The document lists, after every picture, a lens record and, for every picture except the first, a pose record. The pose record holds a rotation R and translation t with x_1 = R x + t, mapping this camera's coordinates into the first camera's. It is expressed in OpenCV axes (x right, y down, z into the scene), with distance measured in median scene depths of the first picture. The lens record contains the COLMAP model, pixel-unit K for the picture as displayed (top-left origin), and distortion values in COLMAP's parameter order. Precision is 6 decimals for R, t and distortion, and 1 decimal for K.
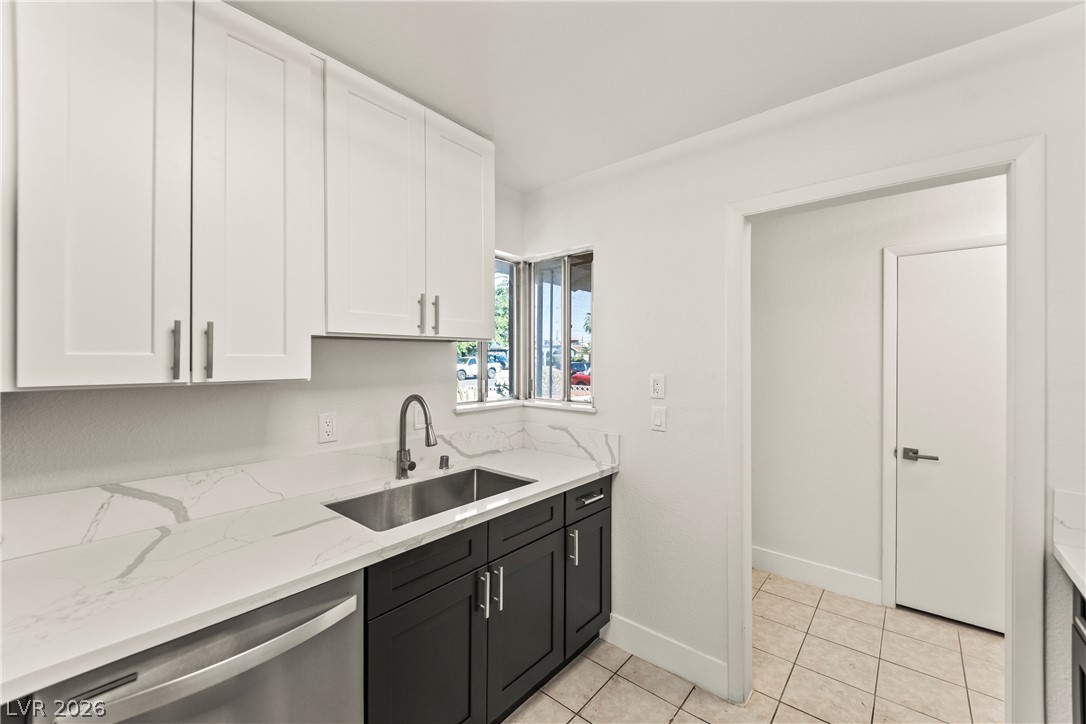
lens RADIAL K [[438.5, 0, 542.8], [0, 438.5, 361.2], [0, 0, 1]] dist [-0.003014, -0.000428]
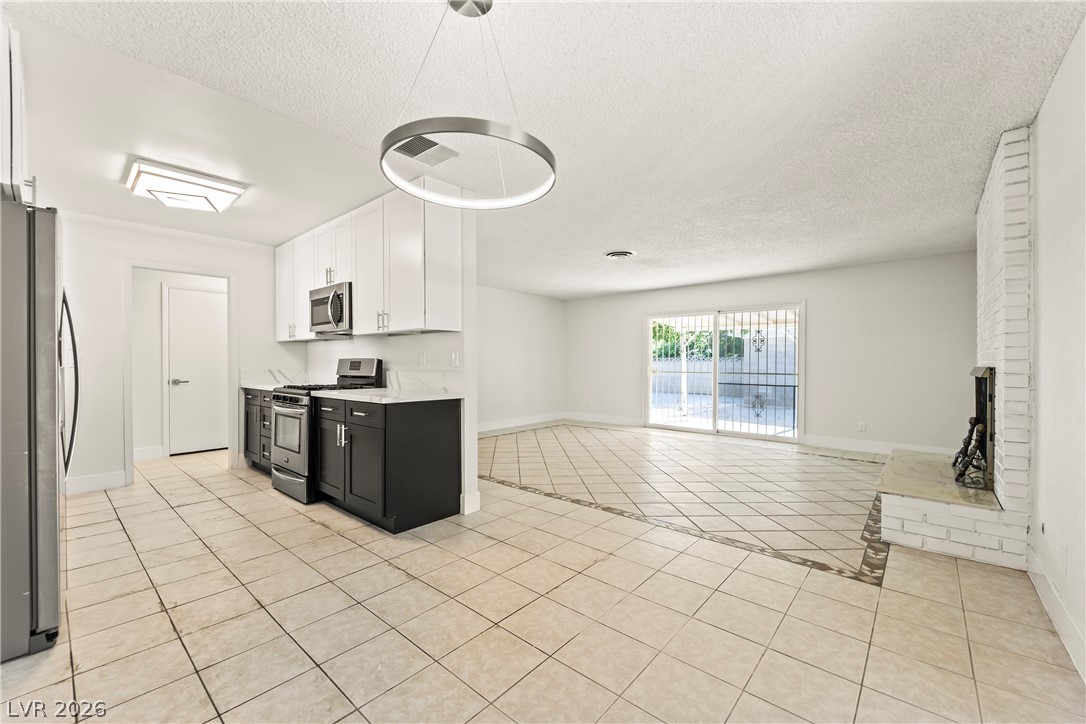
lens RADIAL K [[437.3, 0, 543.0], [0, 437.3, 362.0], [0, 0, 1]] dist [0.000261, -0.000274]
pose [[0.011395, -0.006493, 0.999914, -1.824966], [0.006365, 0.999959, 0.006421, 0.161181], [-0.999915, 0.006291, 0.011436, -1.171355]]
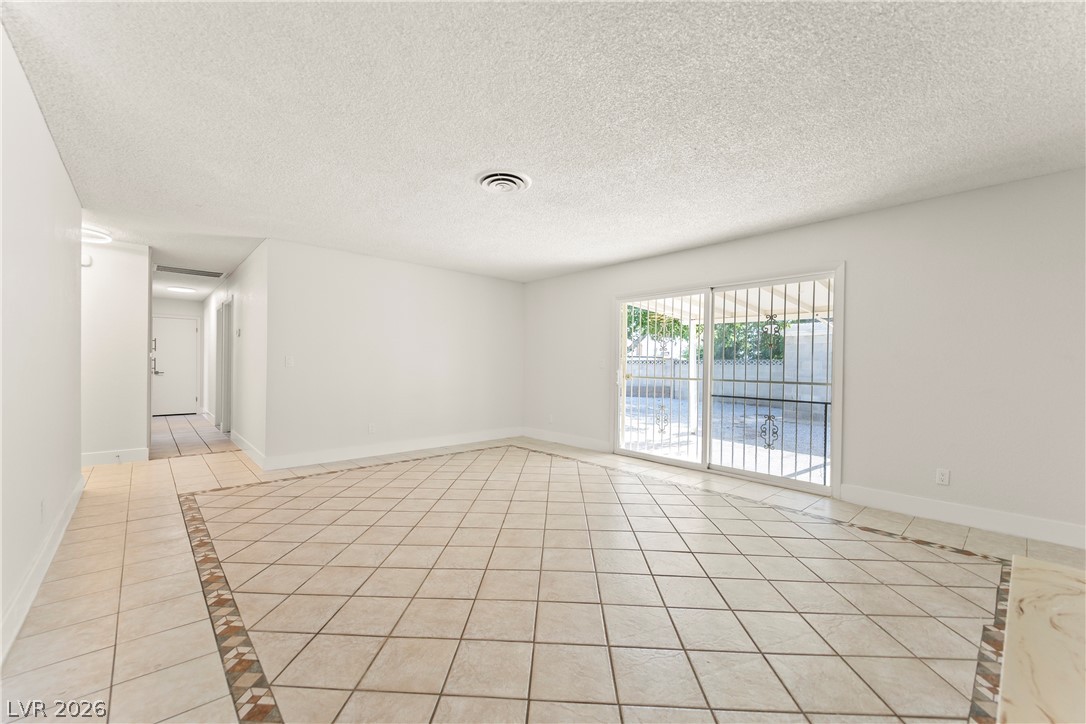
lens RADIAL K [[442.3, 0, 547.9], [0, 442.3, 362.9], [0, 0, 1]] dist [-0.001246, -0.000235]
pose [[0.114798, -0.005366, 0.993374, -0.626311], [-0.003586, 0.999977, 0.005816, 0.181676], [-0.993382, -0.004230, 0.114776, -2.033625]]
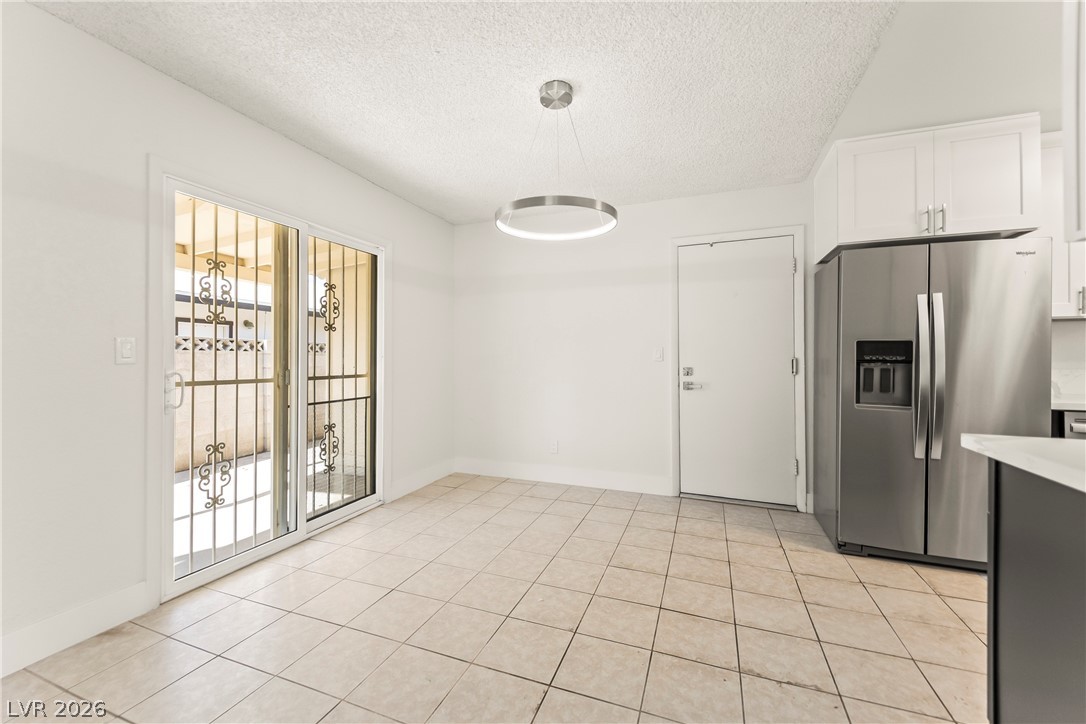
lens RADIAL K [[427.7, 0, 537.1], [0, 427.7, 358.1], [0, 0, 1]] dist [0.000197, -0.013831]
pose [[0.322891, -0.000711, -0.946436, 0.178634], [-0.009479, 0.999947, -0.003985, 0.178640], [0.946389, 0.010258, 0.322868, -1.453969]]
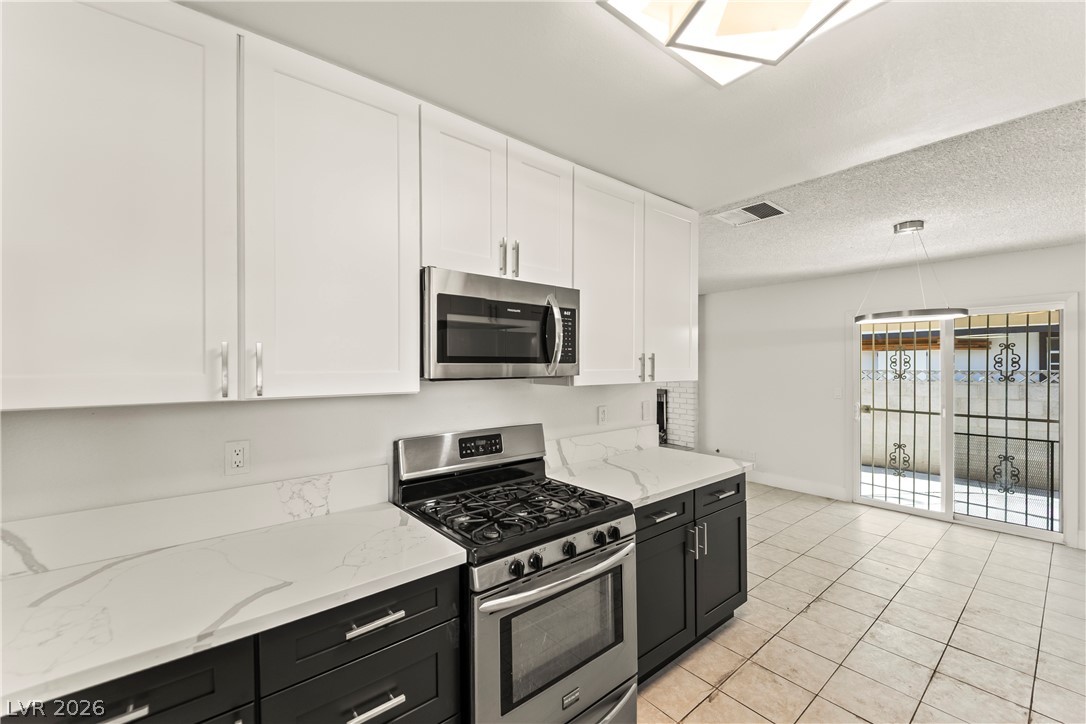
lens RADIAL K [[435.0, 0, 548.5], [0, 435.0, 360.2], [0, 0, 1]] dist [-0.004140, -0.000713]
pose [[-0.983083, -0.001741, 0.183153, 0.163754], [-0.002173, 0.999995, -0.002158, -0.032179], [-0.183149, -0.002519, -0.983082, 0.959730]]
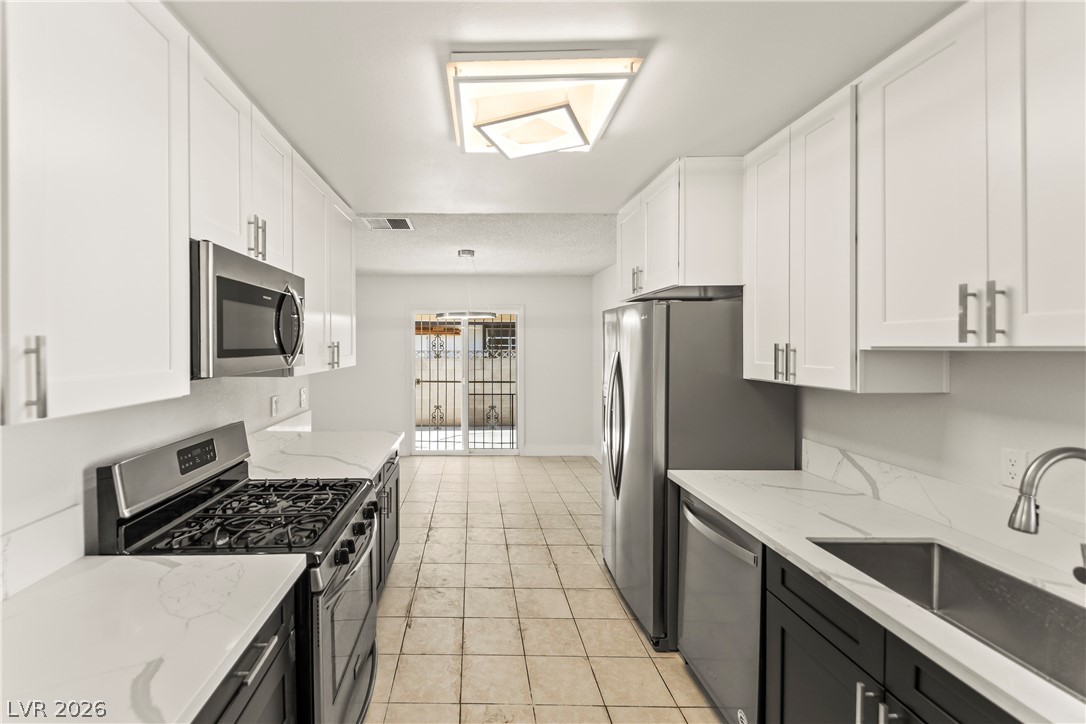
lens RADIAL K [[453.9, 0, 466.0], [0, 453.9, 346.6], [0, 0, 1]] dist [0.000316, -0.000037]
pose [[-0.773268, 0.002120, -0.634076, 0.713856], [-0.005252, 0.999939, 0.009748, -0.057893], [0.634058, 0.010868, -0.773210, 0.992623]]
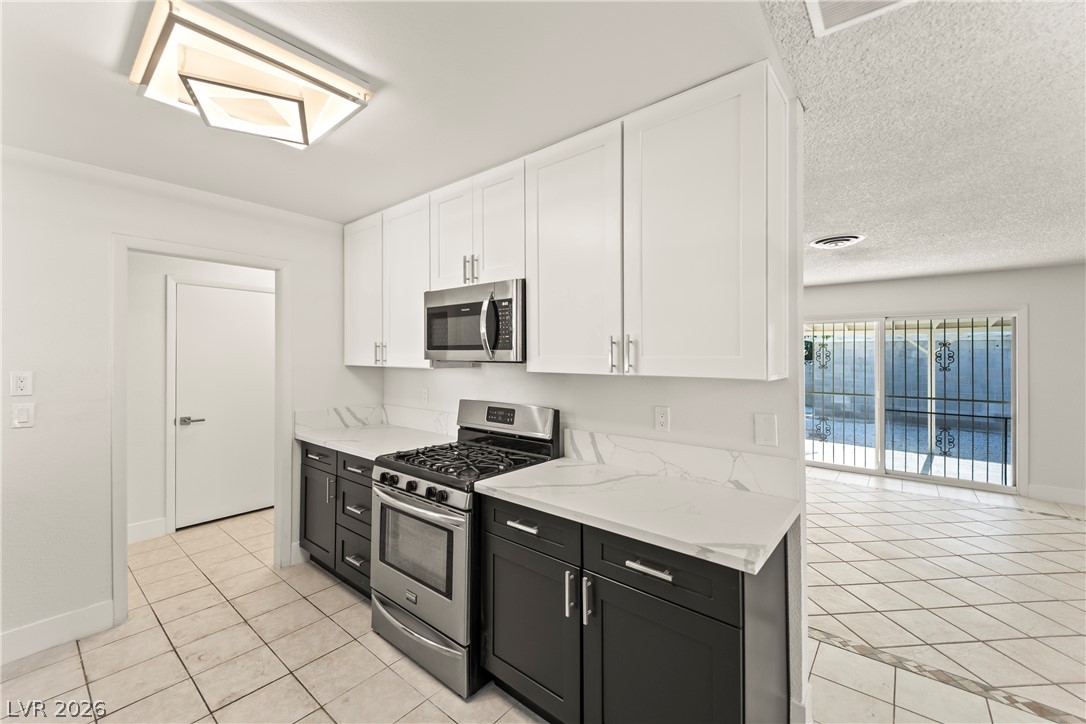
lens RADIAL K [[440.1, 0, 540.7], [0, 440.1, 352.8], [0, 0, 1]] dist [0.000322, -0.000118]
pose [[-0.012931, -0.000137, 0.999916, -0.918202], [0.001208, 0.999999, 0.000153, -0.018268], [-0.999916, 0.001210, -0.012931, -0.235288]]
